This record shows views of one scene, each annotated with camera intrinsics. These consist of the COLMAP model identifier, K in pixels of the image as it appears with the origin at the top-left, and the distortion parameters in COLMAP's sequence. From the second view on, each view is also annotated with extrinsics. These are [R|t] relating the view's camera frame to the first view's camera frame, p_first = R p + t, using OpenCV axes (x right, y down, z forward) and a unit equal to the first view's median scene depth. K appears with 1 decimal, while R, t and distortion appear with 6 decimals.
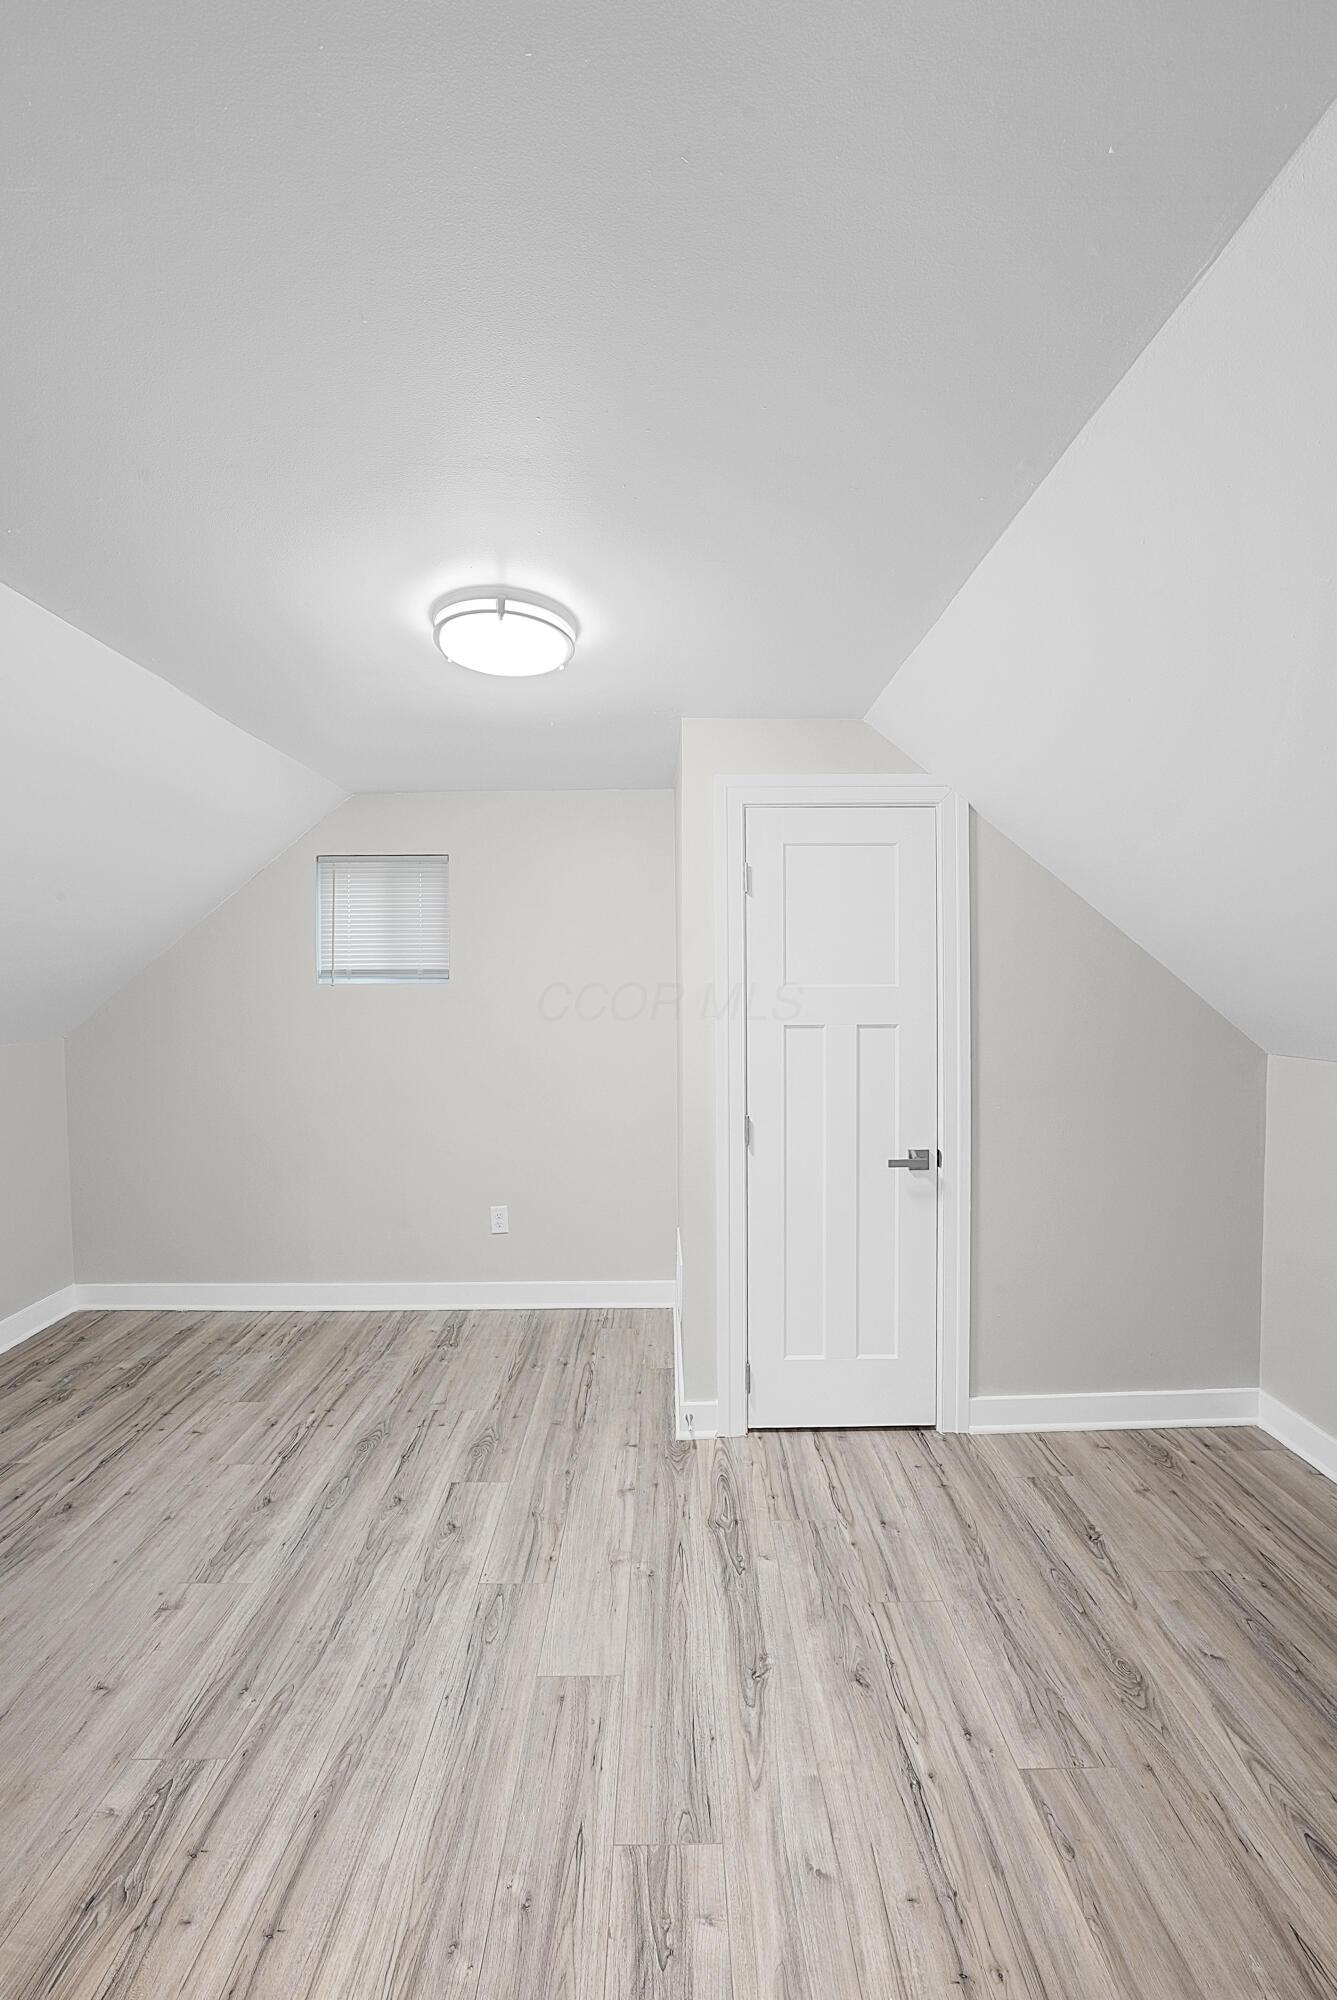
lens RADIAL K [[700.2, 0, 669.7], [0, 700.2, 989.2], [0, 0, 1]] dist [0.000780, 0.000735]
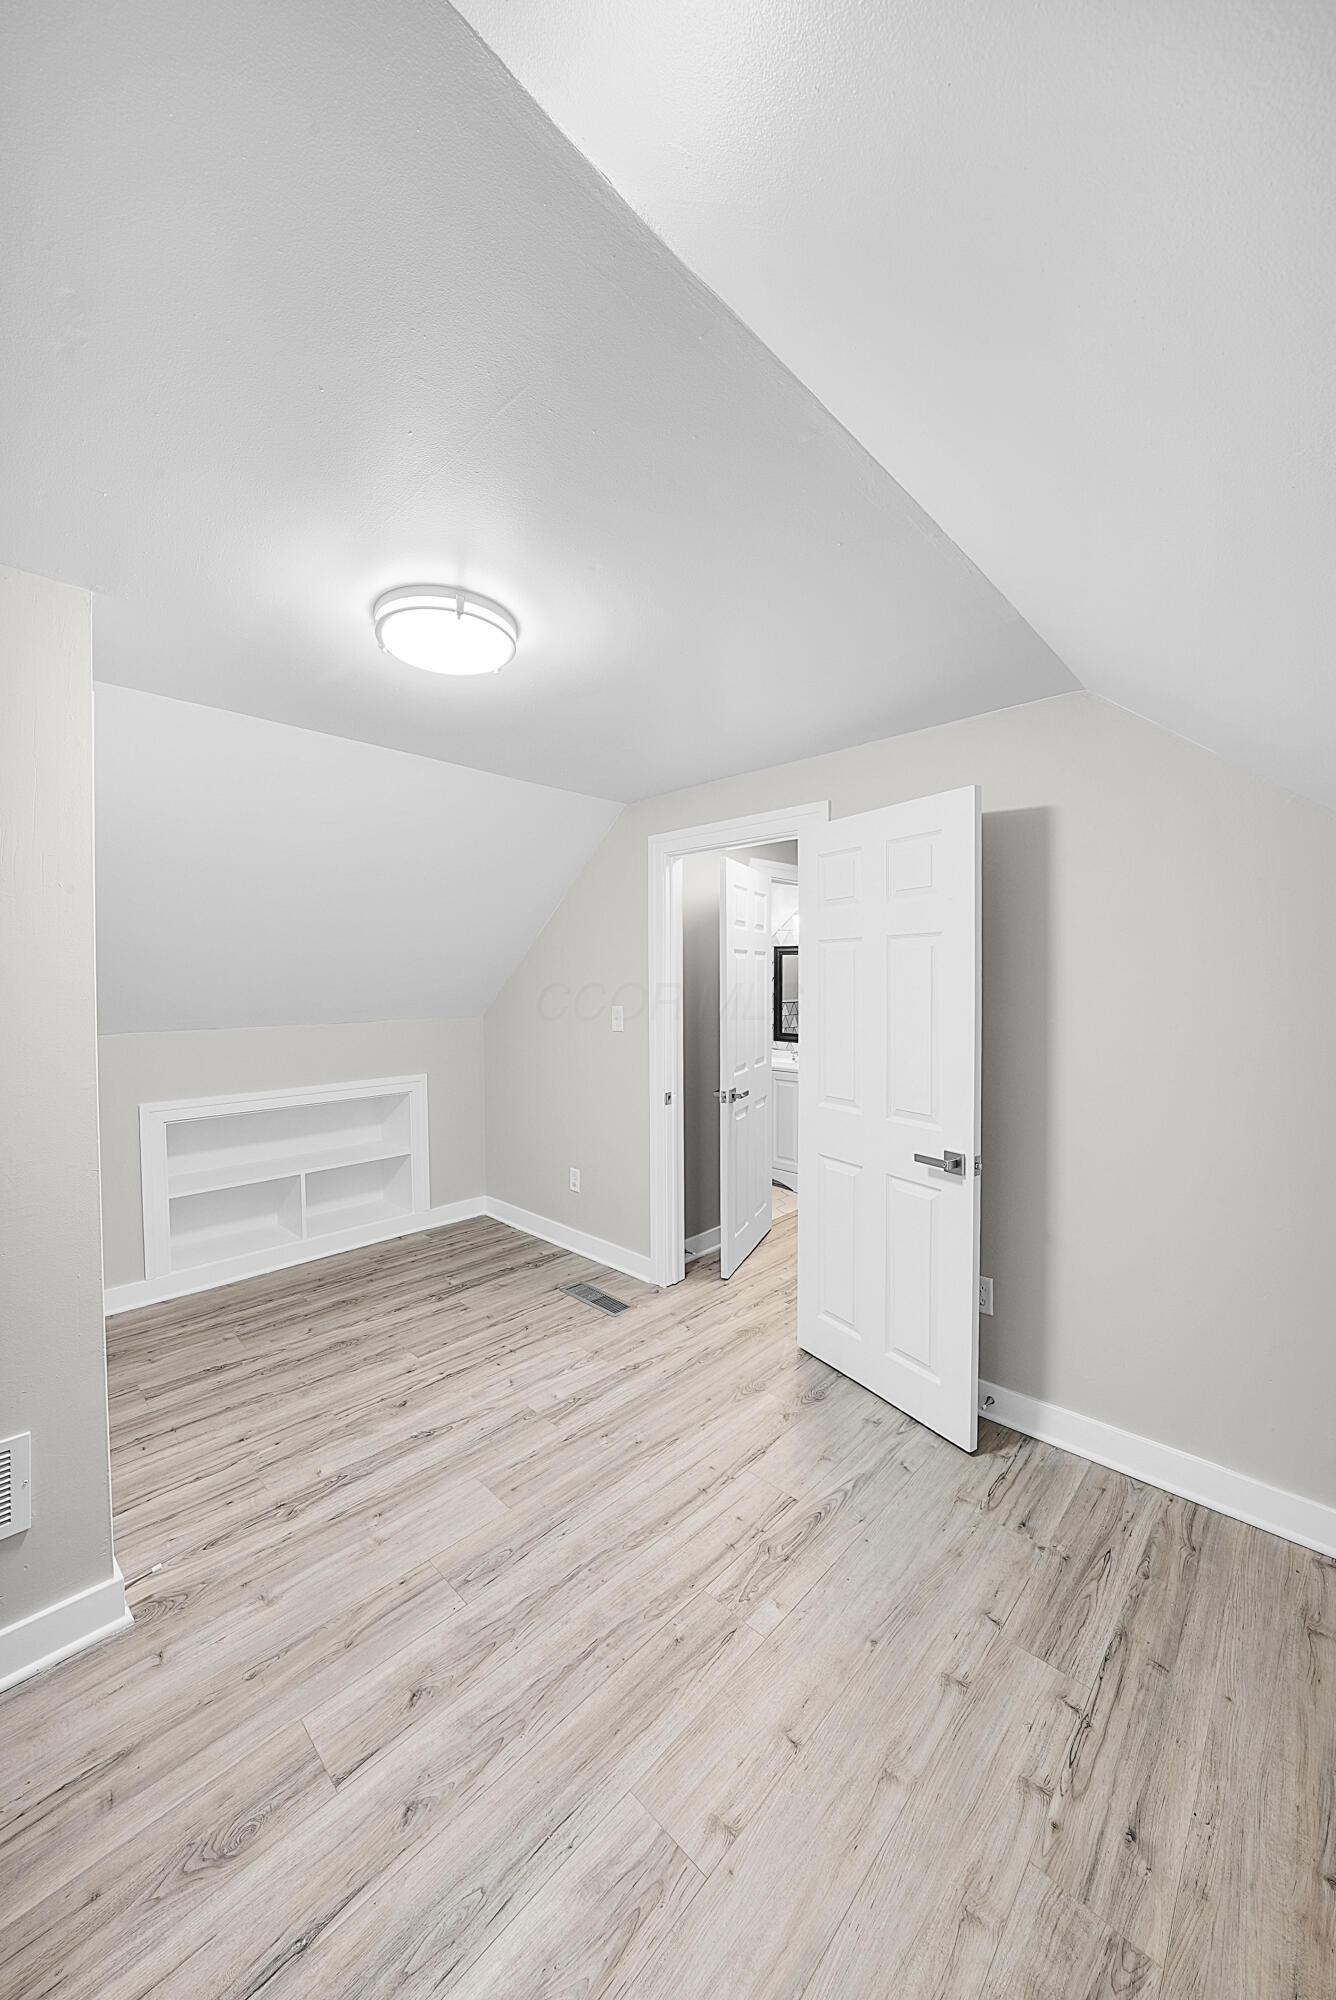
lens RADIAL K [[700.2, 0, 669.4], [0, 700.2, 999.5], [0, 0, 1]] dist [0.000780, 0.000735]
pose [[-0.703513, 0.000448, 0.710682, -1.212293], [0.011952, 0.999866, 0.011201, 0.043850], [-0.710582, 0.016374, -0.703424, 1.568211]]
